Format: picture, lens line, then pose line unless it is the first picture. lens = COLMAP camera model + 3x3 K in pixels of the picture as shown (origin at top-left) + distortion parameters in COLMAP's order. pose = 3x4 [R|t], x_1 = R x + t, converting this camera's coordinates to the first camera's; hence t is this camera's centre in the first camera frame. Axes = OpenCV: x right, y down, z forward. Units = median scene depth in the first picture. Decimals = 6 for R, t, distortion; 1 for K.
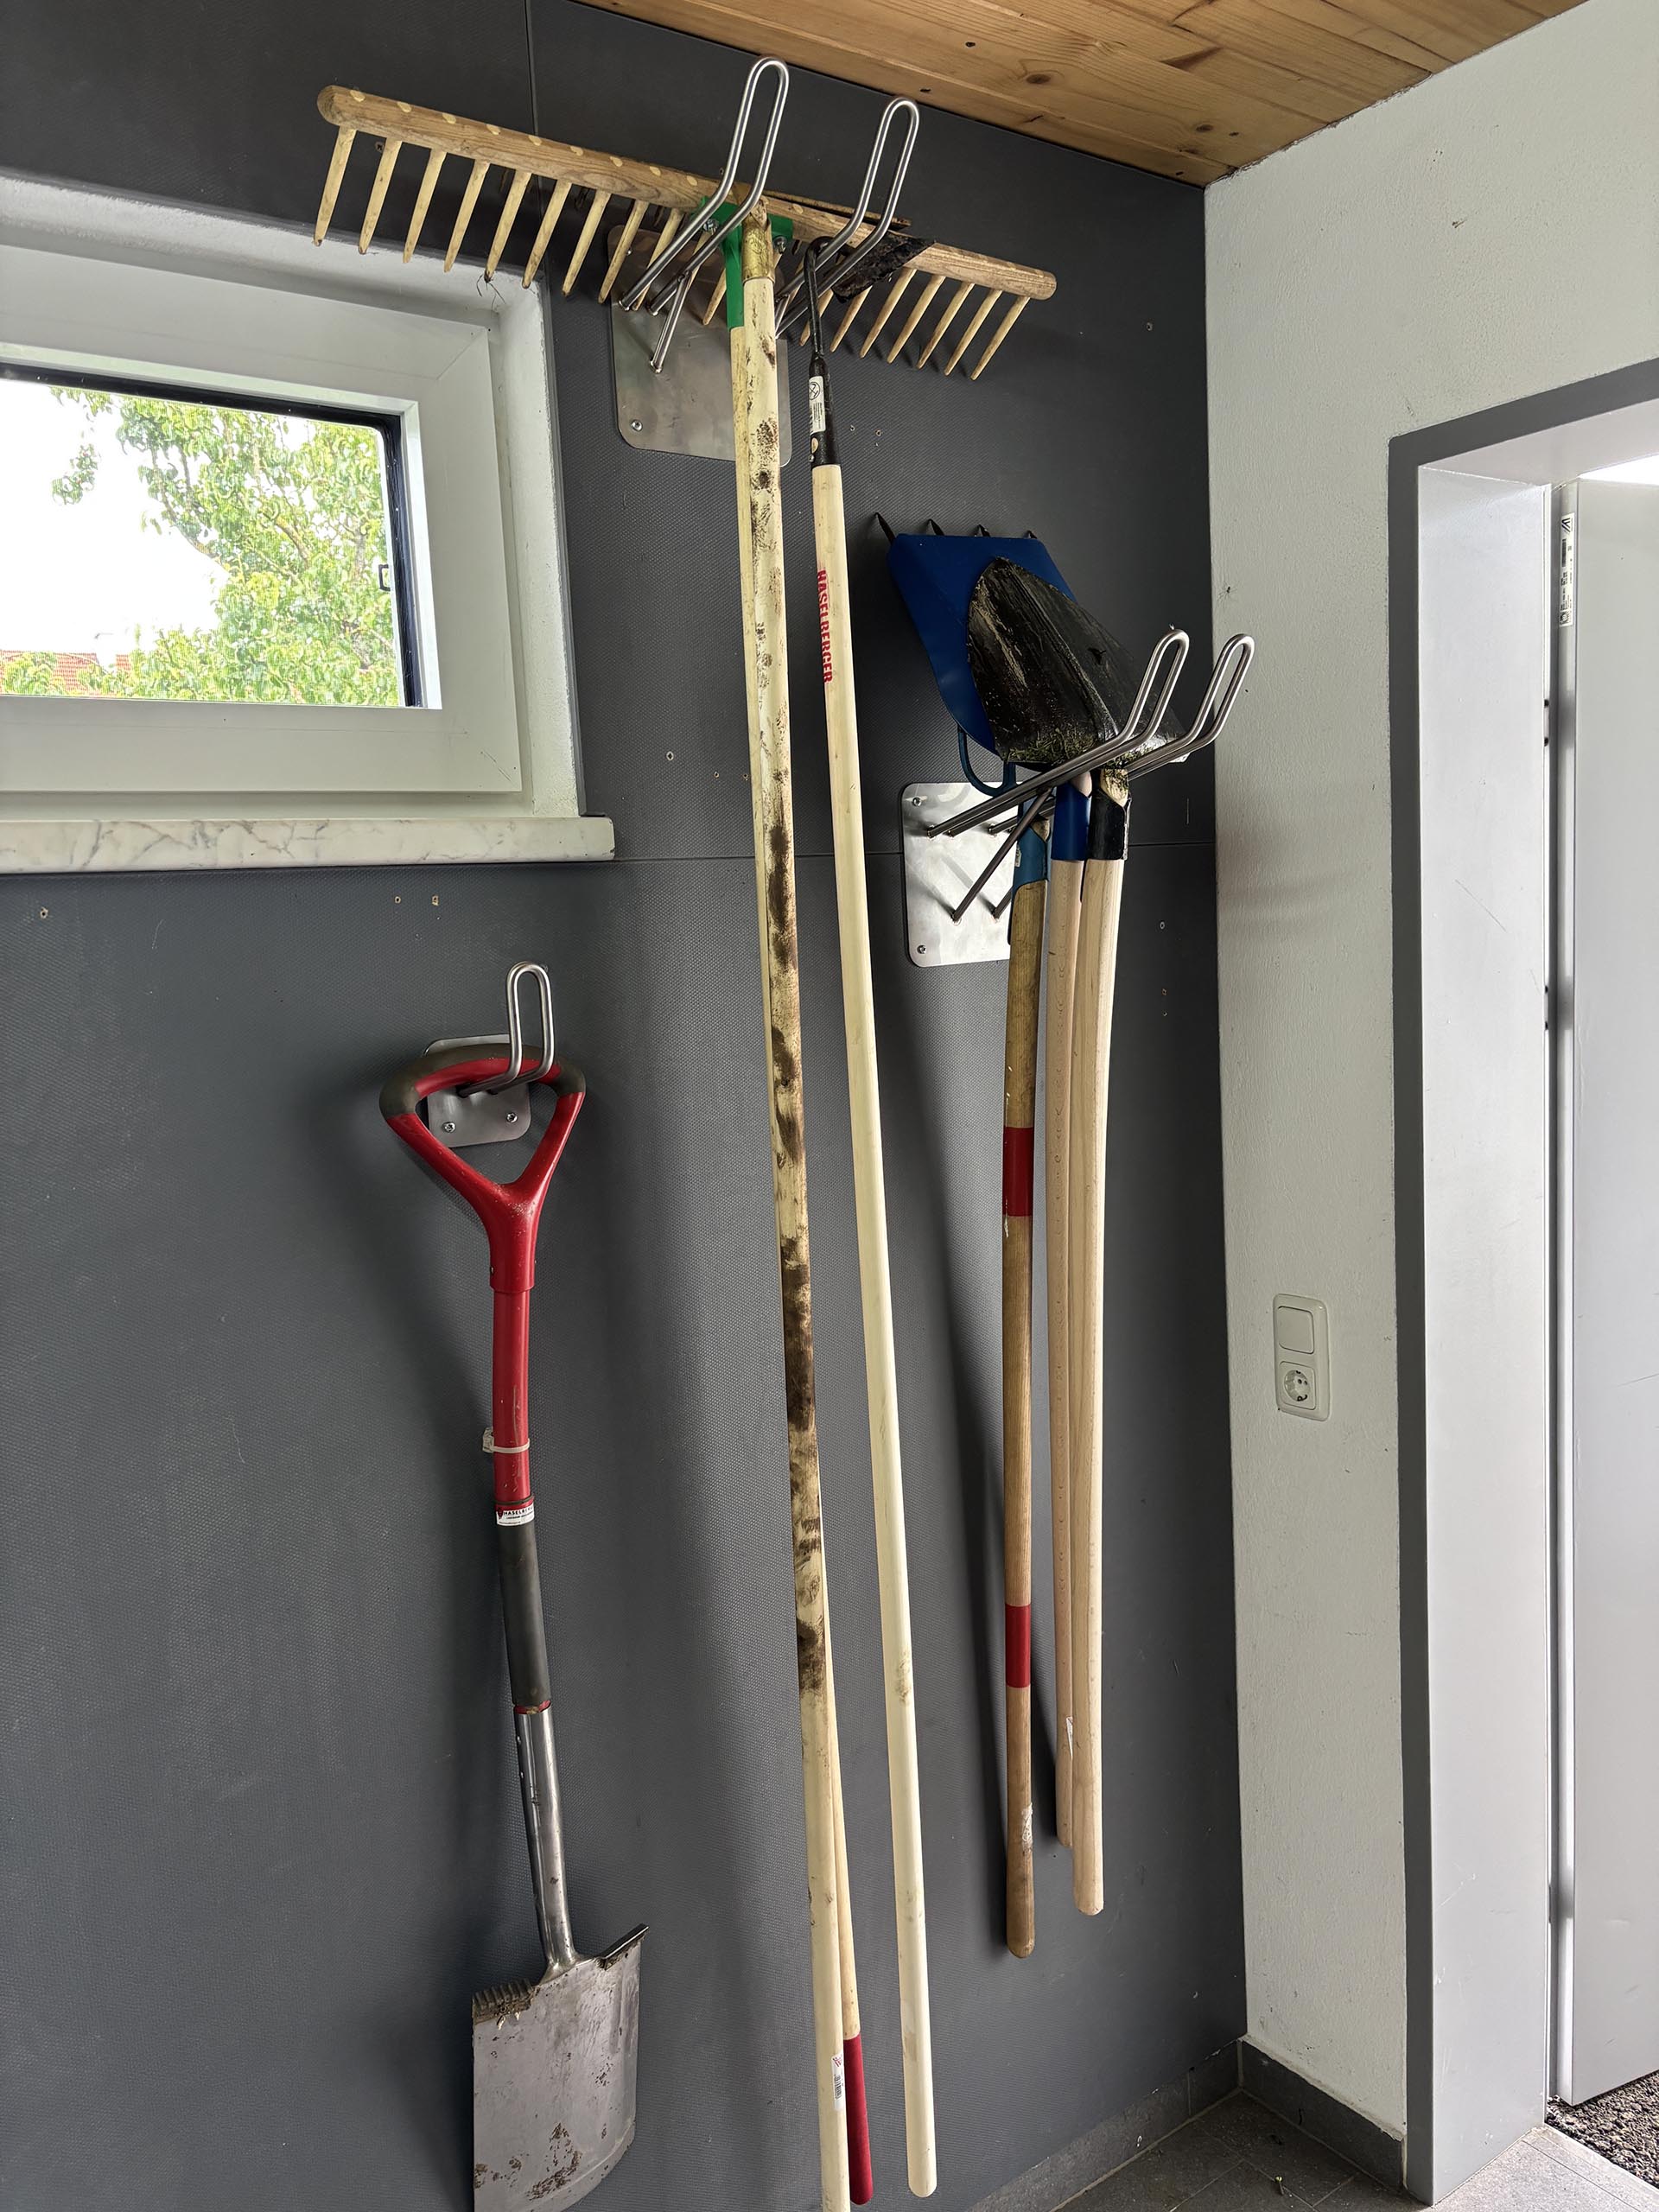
lens RADIAL K [[1659.8, 0, 826.3], [0, 1659.8, 1175.2], [0, 0, 1]] dist [0.003226, -0.000791]
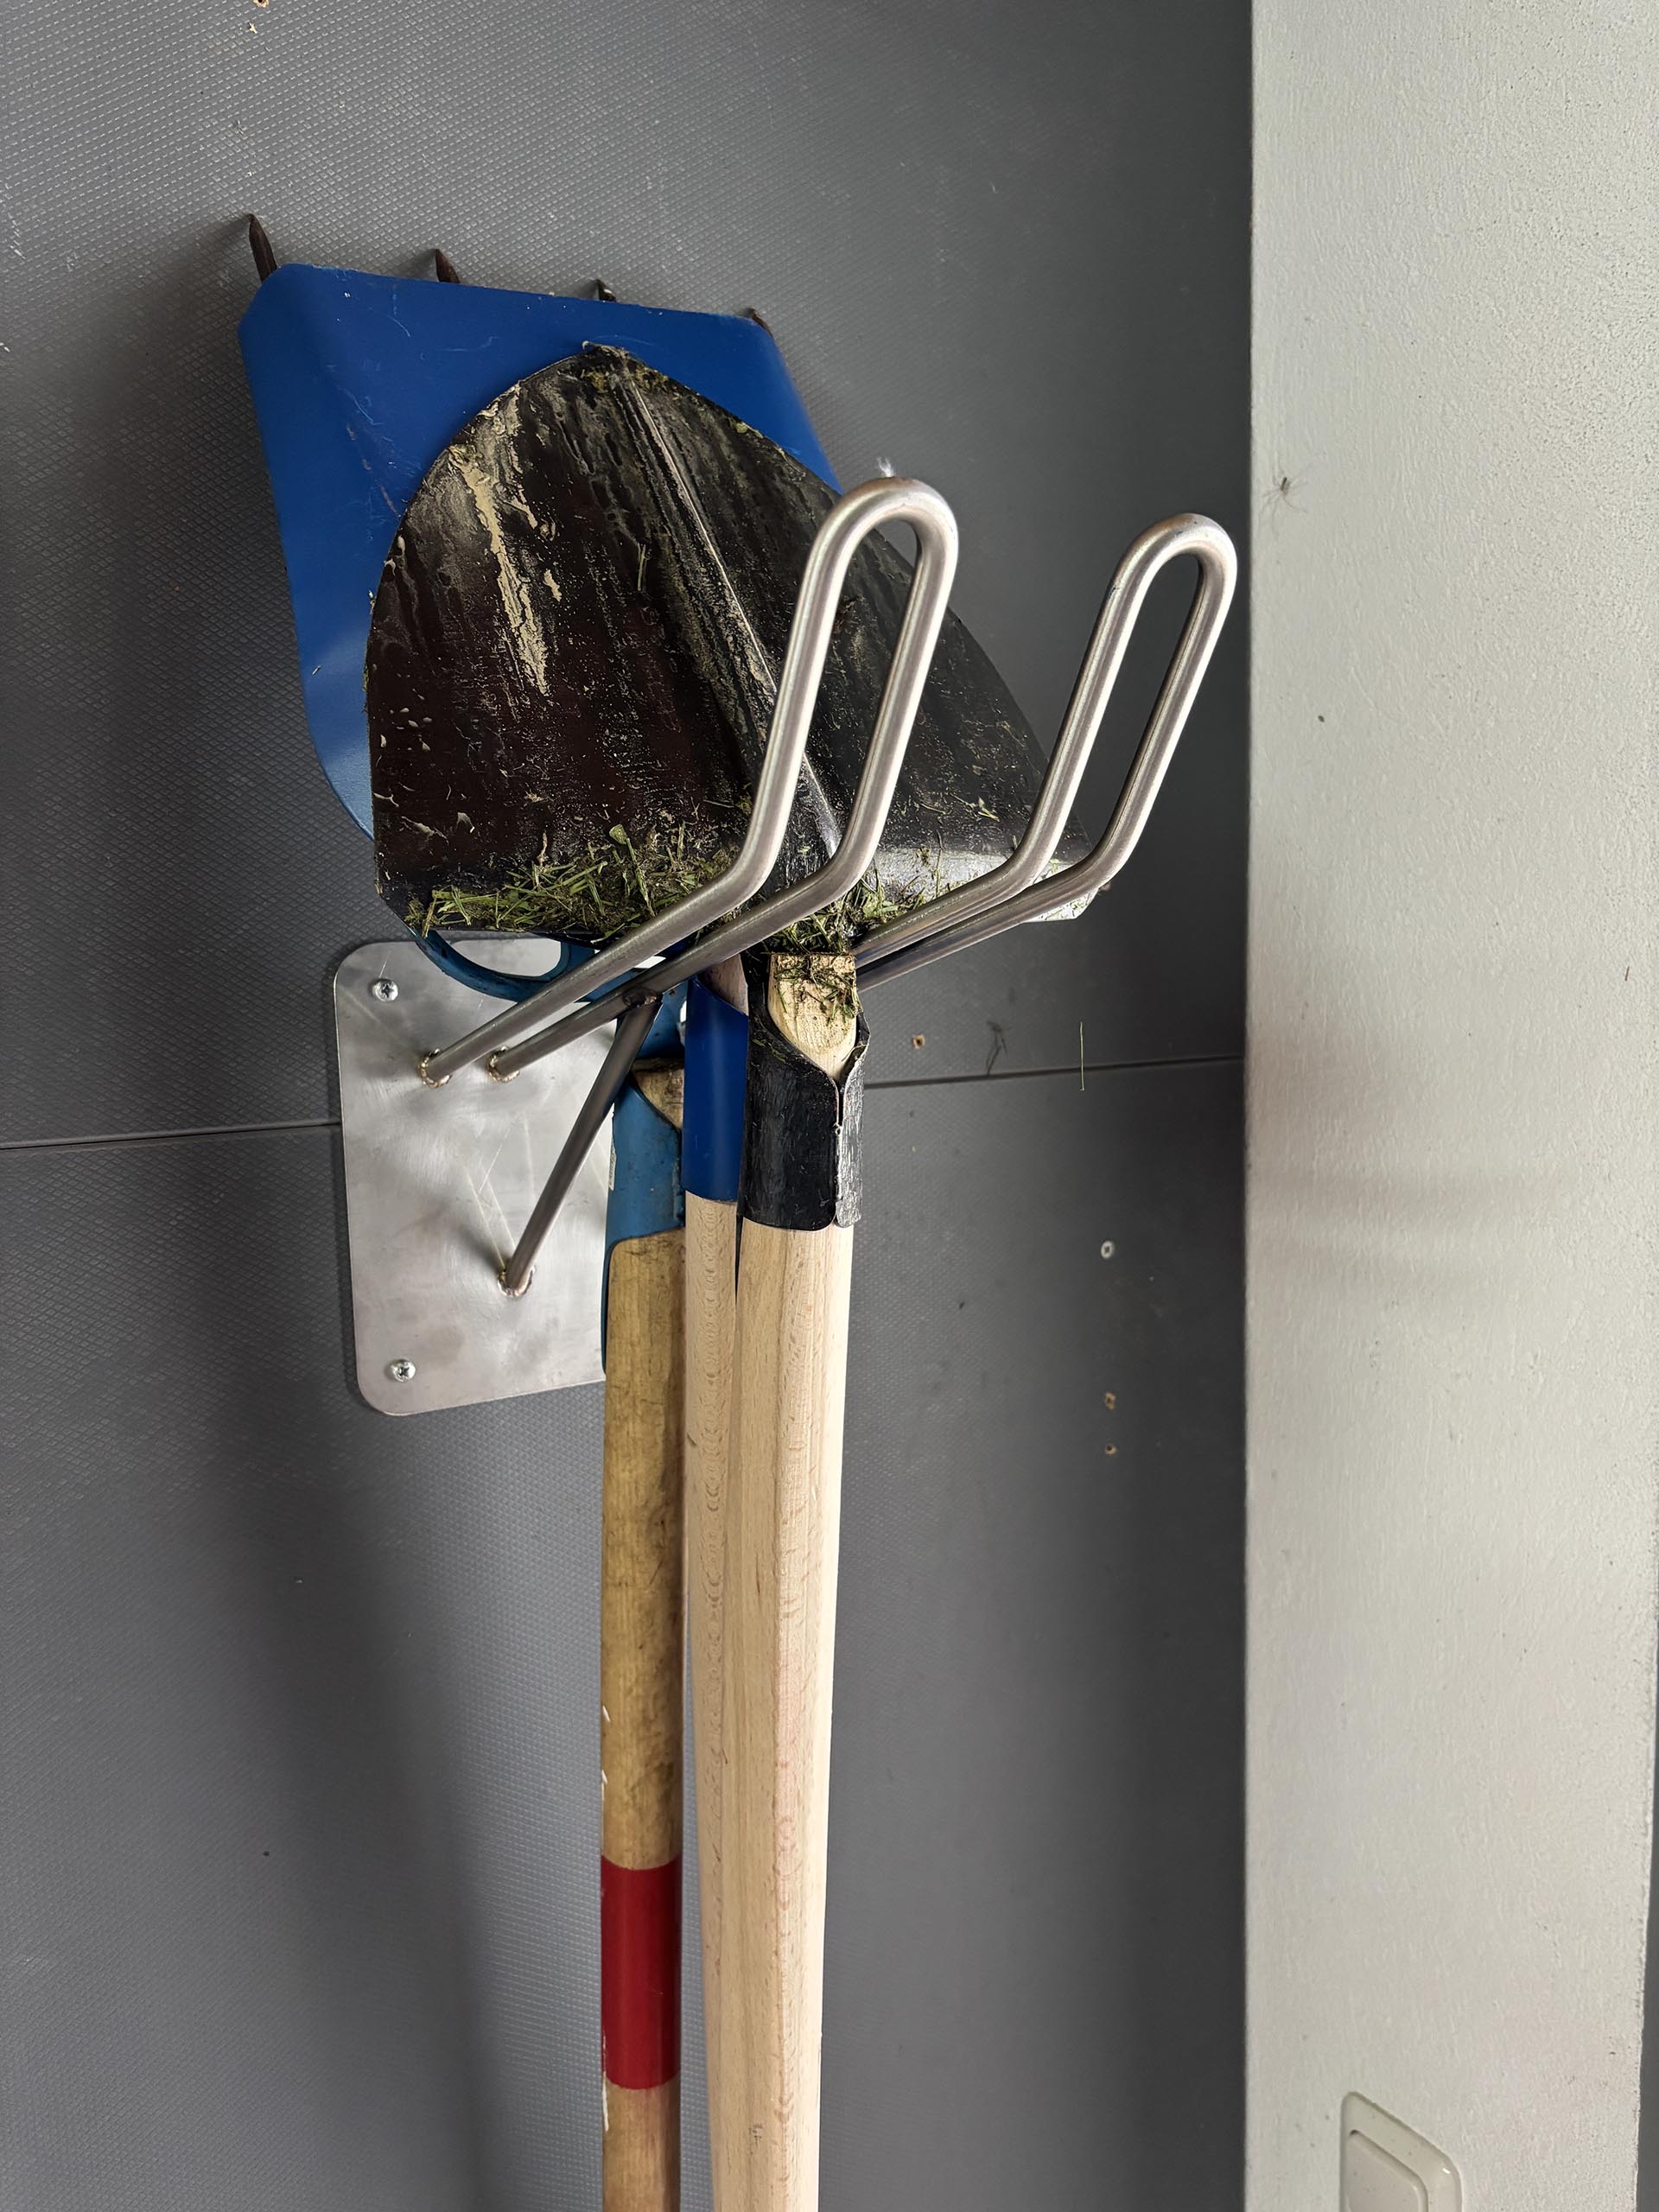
lens RADIAL K [[1709.1, 0, 829.5], [0, 1709.1, 1106.0], [0, 0, 1]] dist [0.003015, 0.000513]
pose [[0.995363, 0.039061, -0.087906, 0.197824], [-0.043520, 0.997831, -0.049397, -0.191255], [0.085786, 0.052993, 0.994903, 0.648502]]
